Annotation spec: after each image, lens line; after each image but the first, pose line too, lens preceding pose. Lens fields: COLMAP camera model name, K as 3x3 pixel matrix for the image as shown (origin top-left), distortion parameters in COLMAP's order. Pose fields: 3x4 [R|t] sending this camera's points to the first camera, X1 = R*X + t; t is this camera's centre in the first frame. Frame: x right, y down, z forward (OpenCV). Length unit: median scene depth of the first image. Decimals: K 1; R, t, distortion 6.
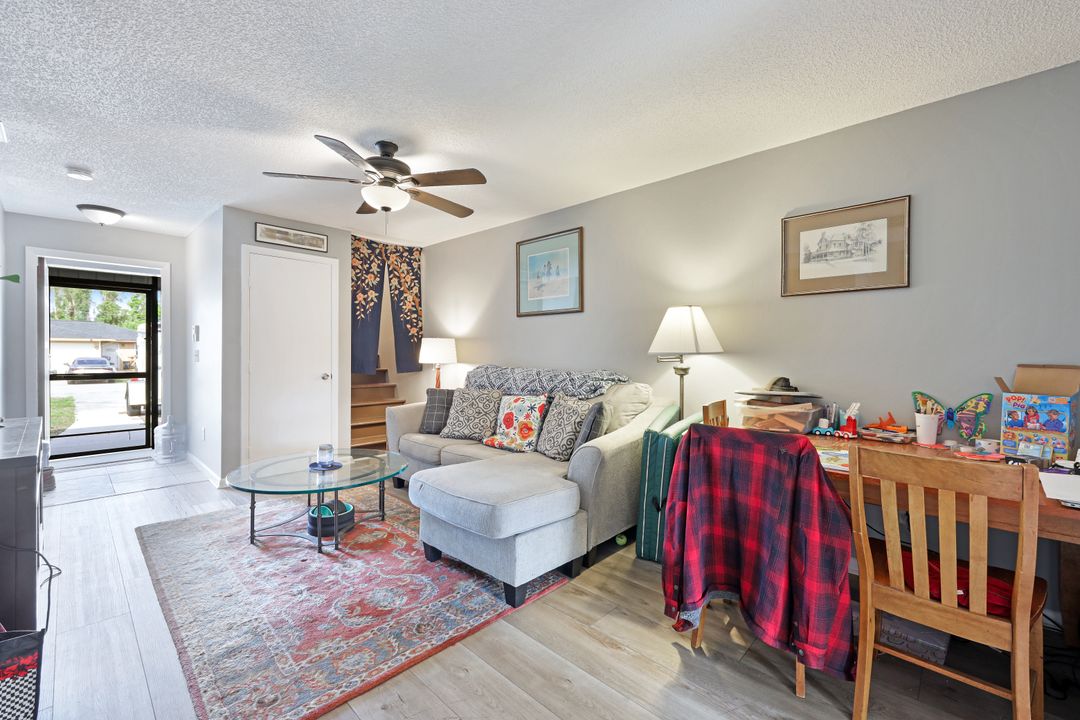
lens RADIAL K [[448.0, 0, 539.9], [0, 448.0, 356.2], [0, 0, 1]] dist [-0.002747, -0.000087]
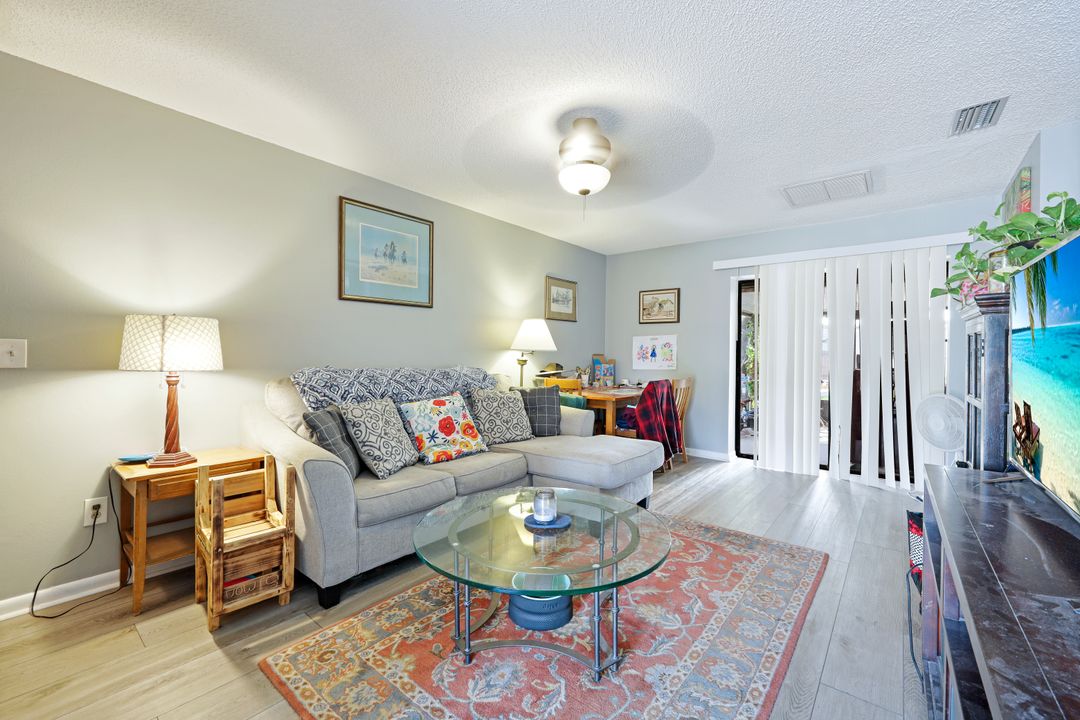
lens RADIAL K [[448.0, 0, 525.5], [0, 448.0, 356.7], [0, 0, 1]] dist [-0.002747, -0.000087]
pose [[-0.058251, -0.014472, 0.998197, -0.985126], [0.004979, 0.999878, 0.014787, -0.005758], [-0.998290, 0.005831, -0.058172, 0.925645]]
